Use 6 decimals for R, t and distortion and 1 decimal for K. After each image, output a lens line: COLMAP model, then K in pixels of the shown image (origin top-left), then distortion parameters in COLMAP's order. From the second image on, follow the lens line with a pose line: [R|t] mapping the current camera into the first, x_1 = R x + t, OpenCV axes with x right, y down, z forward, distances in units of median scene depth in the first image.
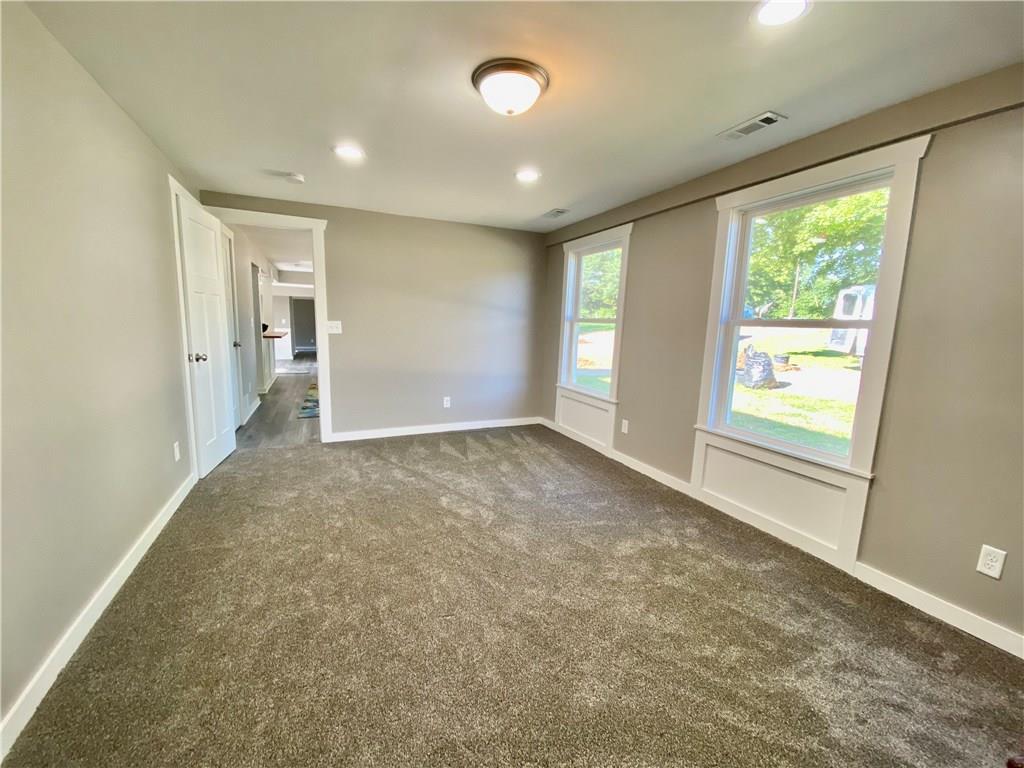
lens RADIAL K [[415.0, 0, 507.7], [0, 415.0, 382.6], [0, 0, 1]] dist [0.012642, -0.016172]
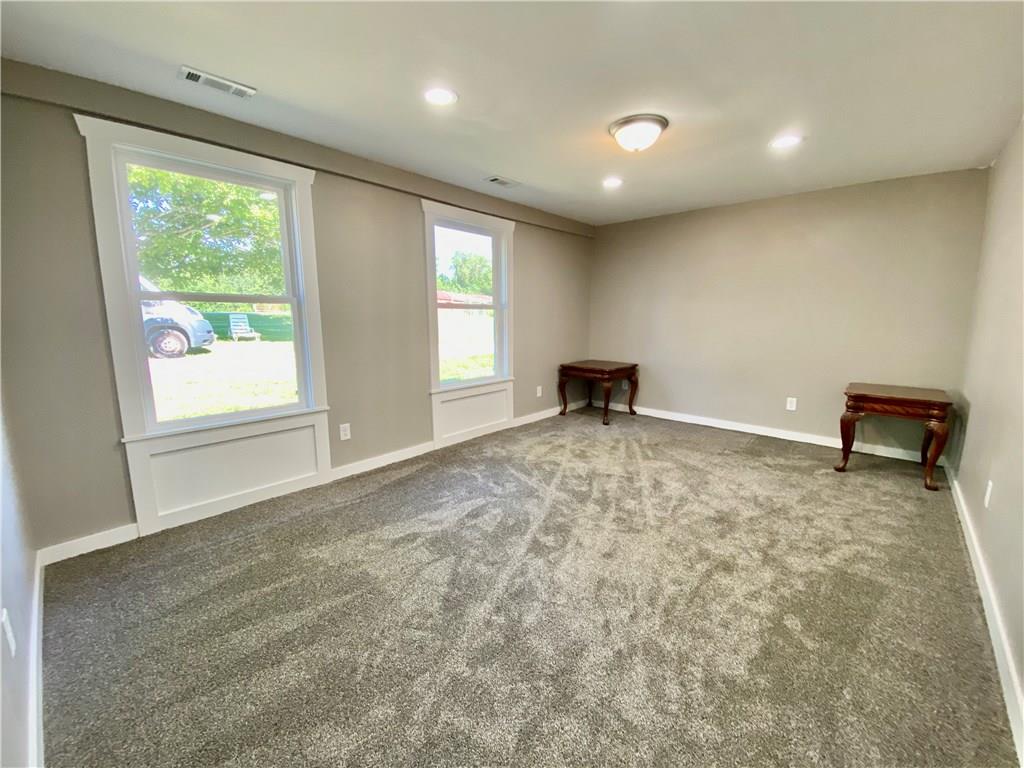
lens RADIAL K [[415.0, 0, 507.5], [0, 415.0, 383.3], [0, 0, 1]] dist [0.012642, -0.016172]
pose [[-0.406551, -0.169296, 0.897806, -0.712469], [0.124345, 0.963285, 0.237950, -0.177878], [-0.905127, 0.208376, -0.370574, 1.255488]]
